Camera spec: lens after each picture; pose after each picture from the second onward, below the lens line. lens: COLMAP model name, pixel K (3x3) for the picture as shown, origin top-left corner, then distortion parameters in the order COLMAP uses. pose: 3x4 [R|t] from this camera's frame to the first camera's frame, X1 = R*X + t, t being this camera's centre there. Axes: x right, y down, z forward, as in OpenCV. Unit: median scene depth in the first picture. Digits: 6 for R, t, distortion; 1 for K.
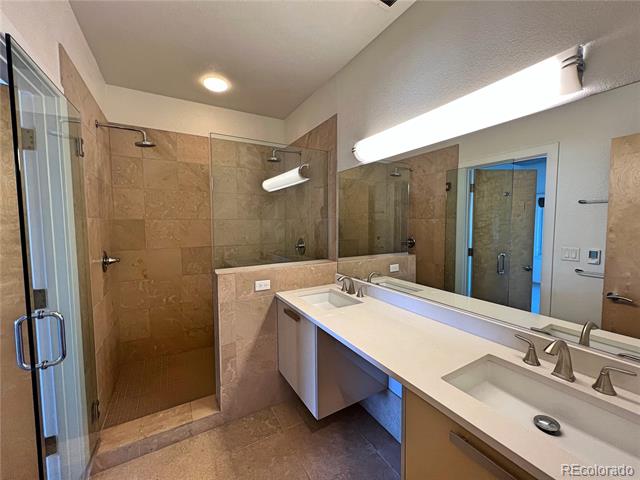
lens RADIAL K [[256.0, 0, 319.6], [0, 256.0, 237.4], [0, 0, 1]] dist [-0.002795, 0.000655]
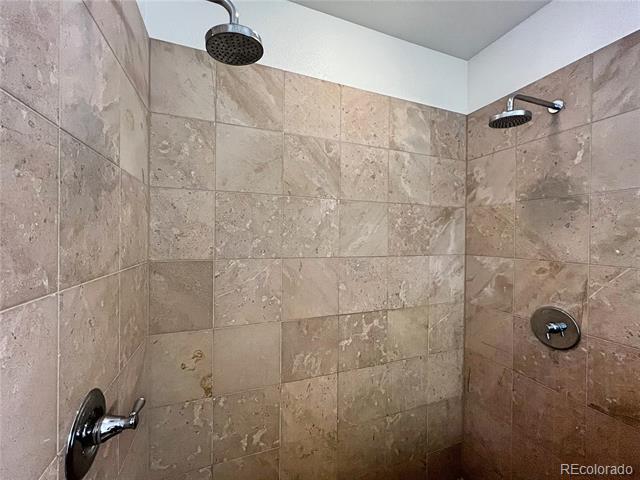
lens RADIAL K [[256.0, 0, 319.7], [0, 256.0, 238.9], [0, 0, 1]] dist [-0.002795, 0.000655]
pose [[0.985625, 0.019093, -0.167867, -0.386590], [-0.028201, 0.998246, -0.052047, -0.079205], [0.166579, 0.056033, 0.984435, 0.534228]]
